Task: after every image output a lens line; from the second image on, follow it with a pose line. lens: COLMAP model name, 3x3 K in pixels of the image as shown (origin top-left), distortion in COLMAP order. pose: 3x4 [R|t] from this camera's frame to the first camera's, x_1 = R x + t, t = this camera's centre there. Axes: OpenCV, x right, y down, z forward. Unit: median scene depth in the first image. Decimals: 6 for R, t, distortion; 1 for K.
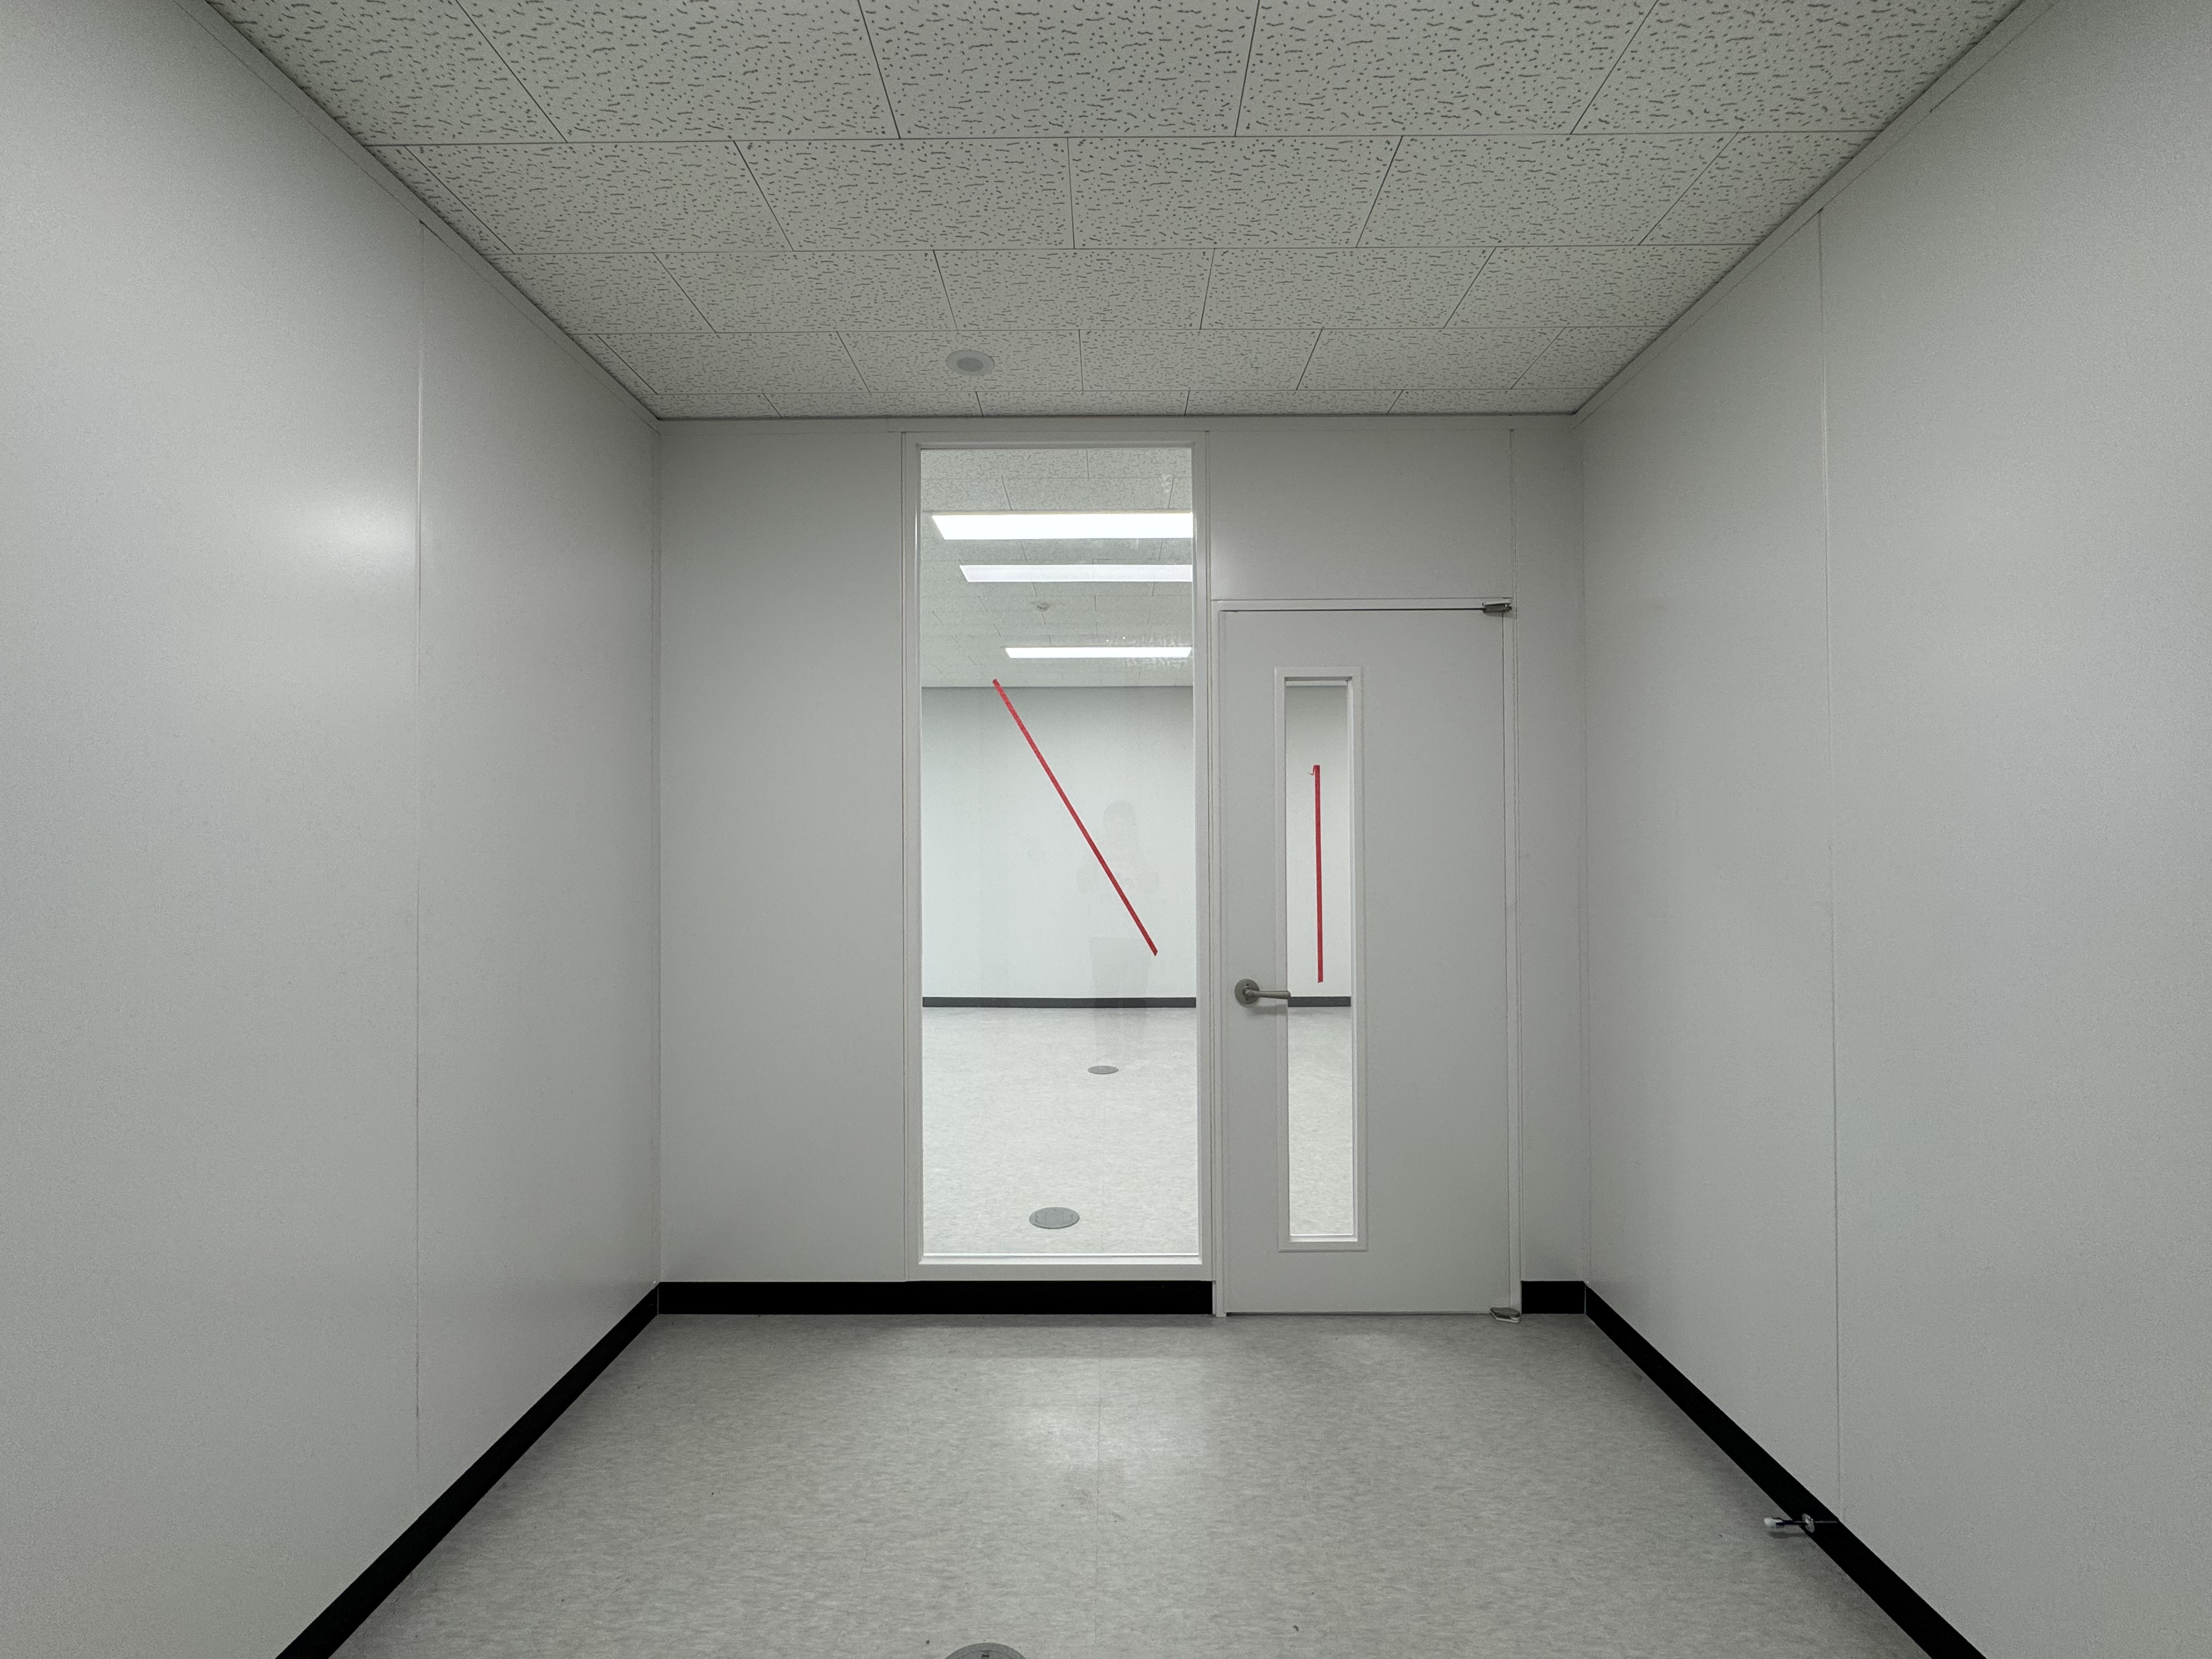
lens RADIAL K [[888.6, 0, 1106.0], [0, 888.6, 829.5], [0, 0, 1]] dist [0.011593, -0.009709]
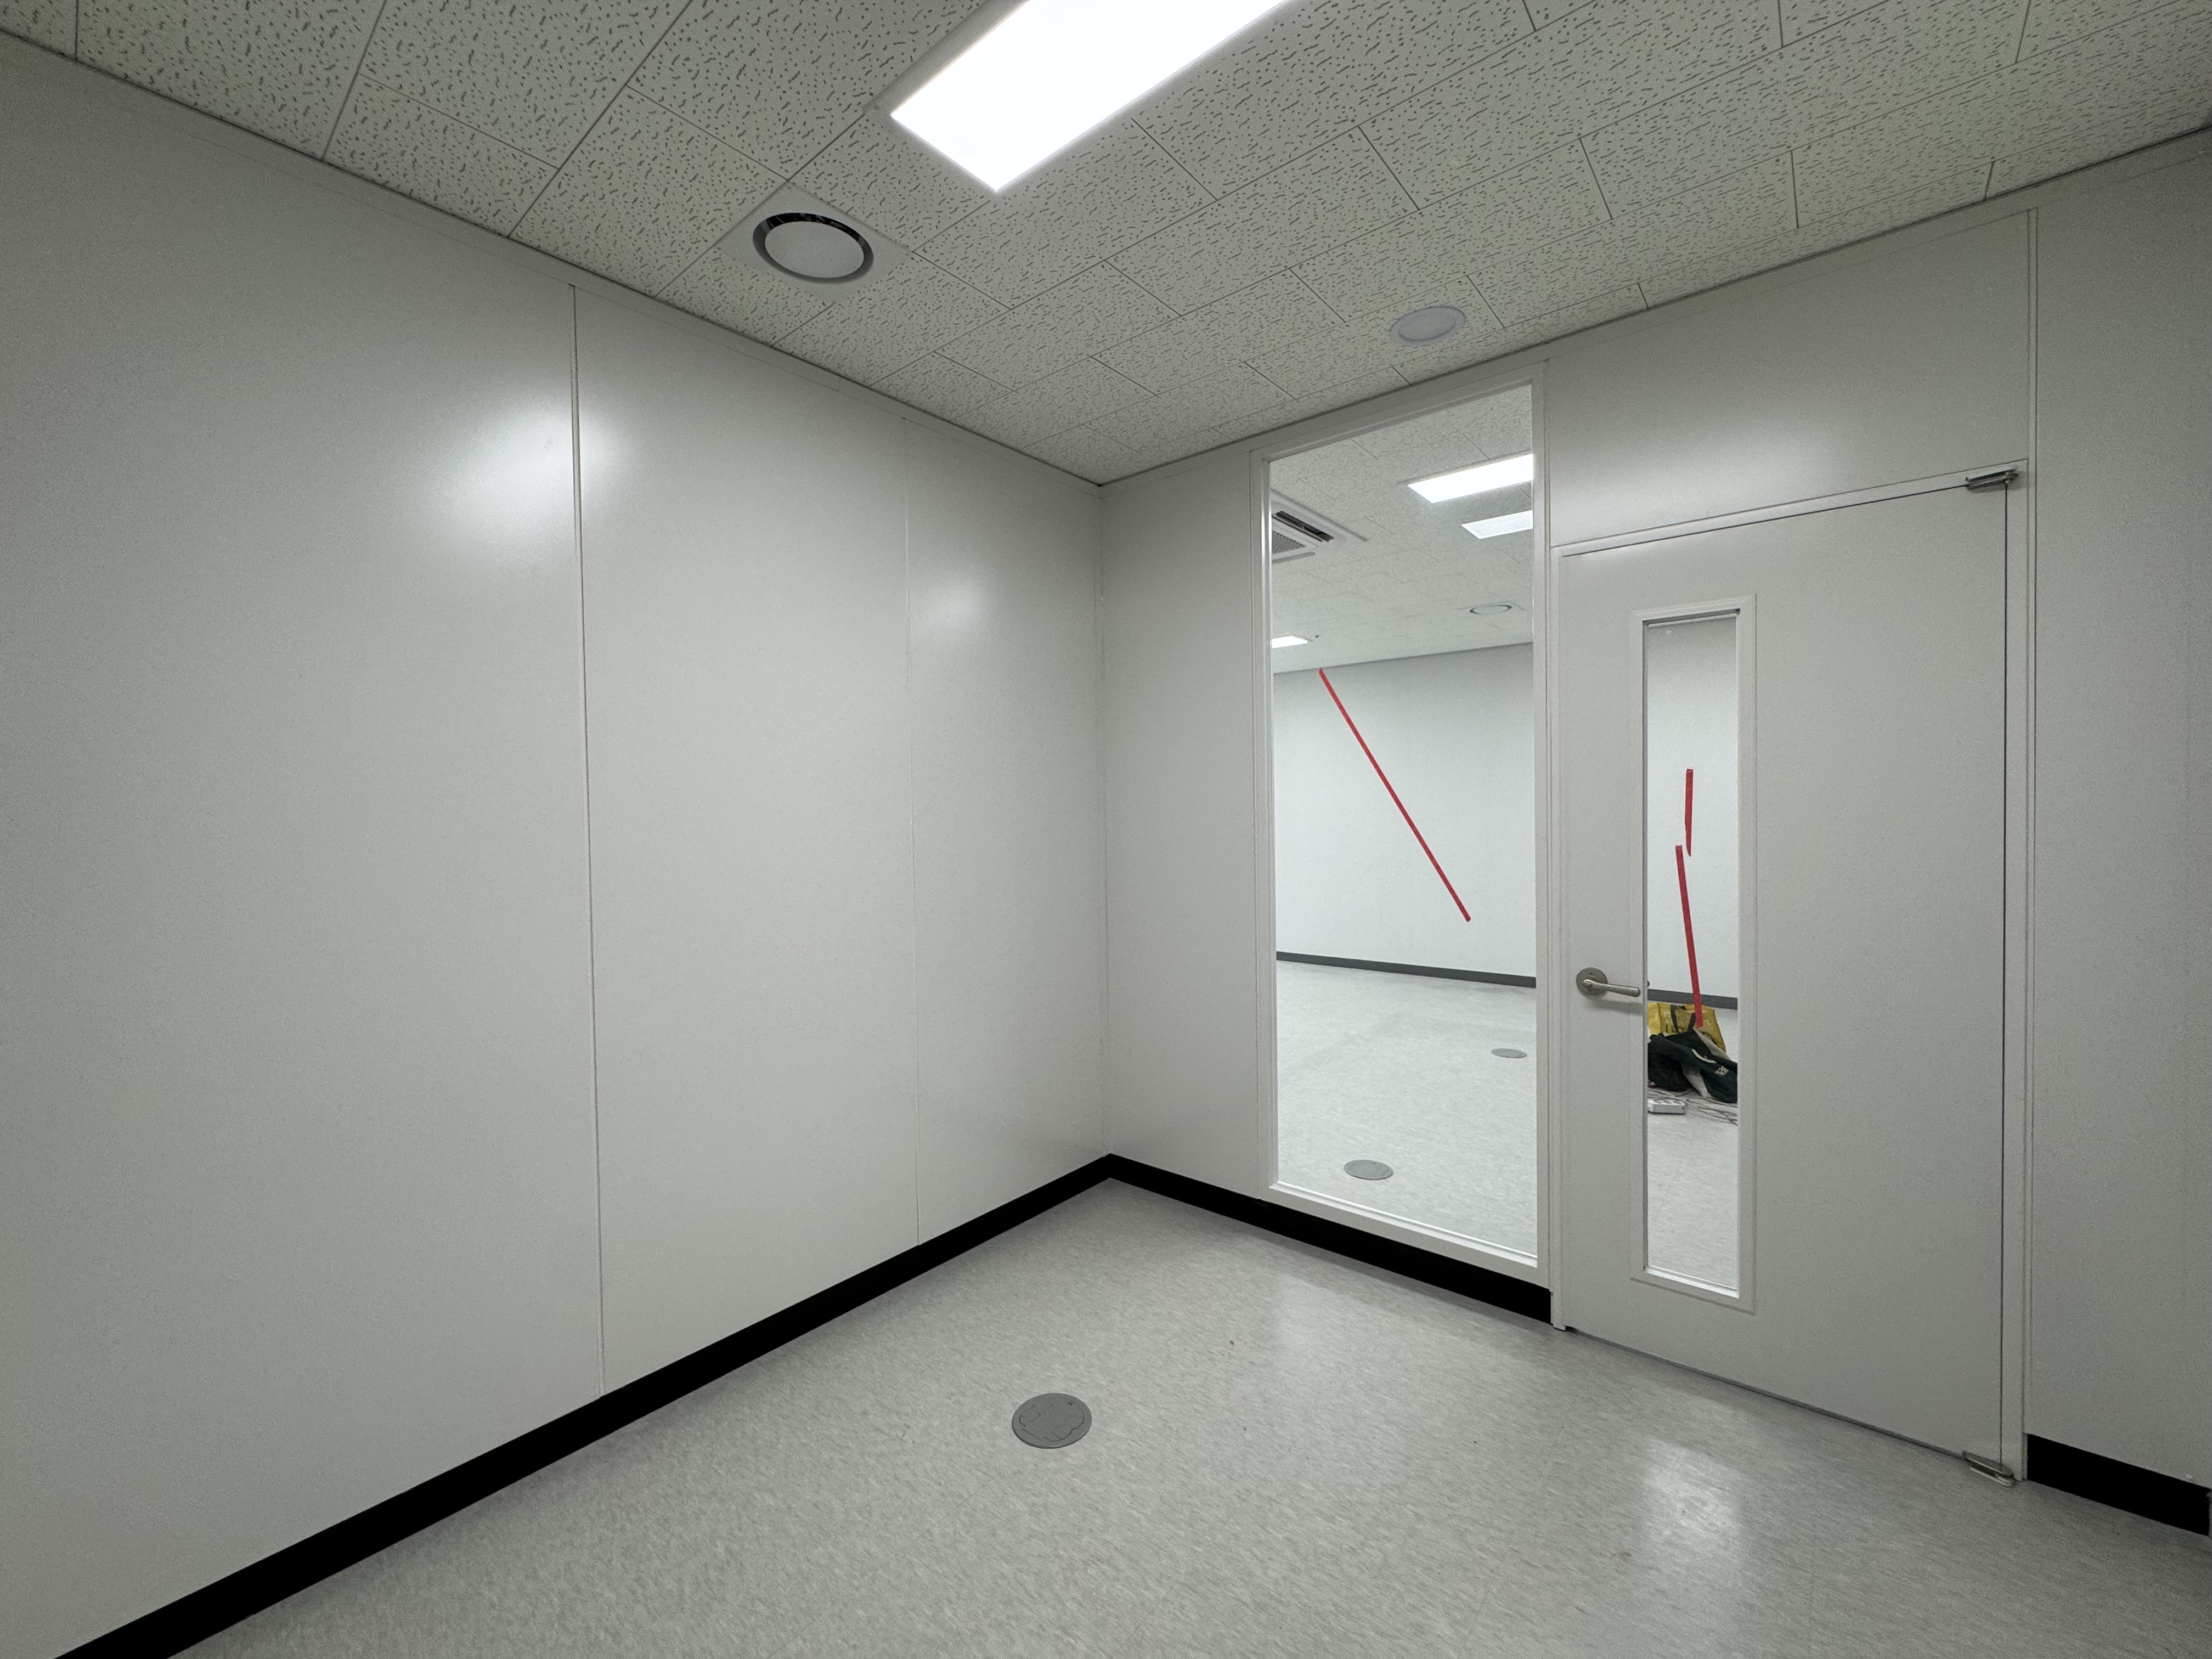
lens RADIAL K [[894.8, 0, 1109.2], [0, 894.8, 827.6], [0, 0, 1]] dist [0.001867, -0.000292]
pose [[0.771431, 0.003367, -0.636304, 0.351236], [0.017375, 0.999502, 0.026354, -0.005088], [0.636076, -0.031387, 0.770988, 0.003477]]
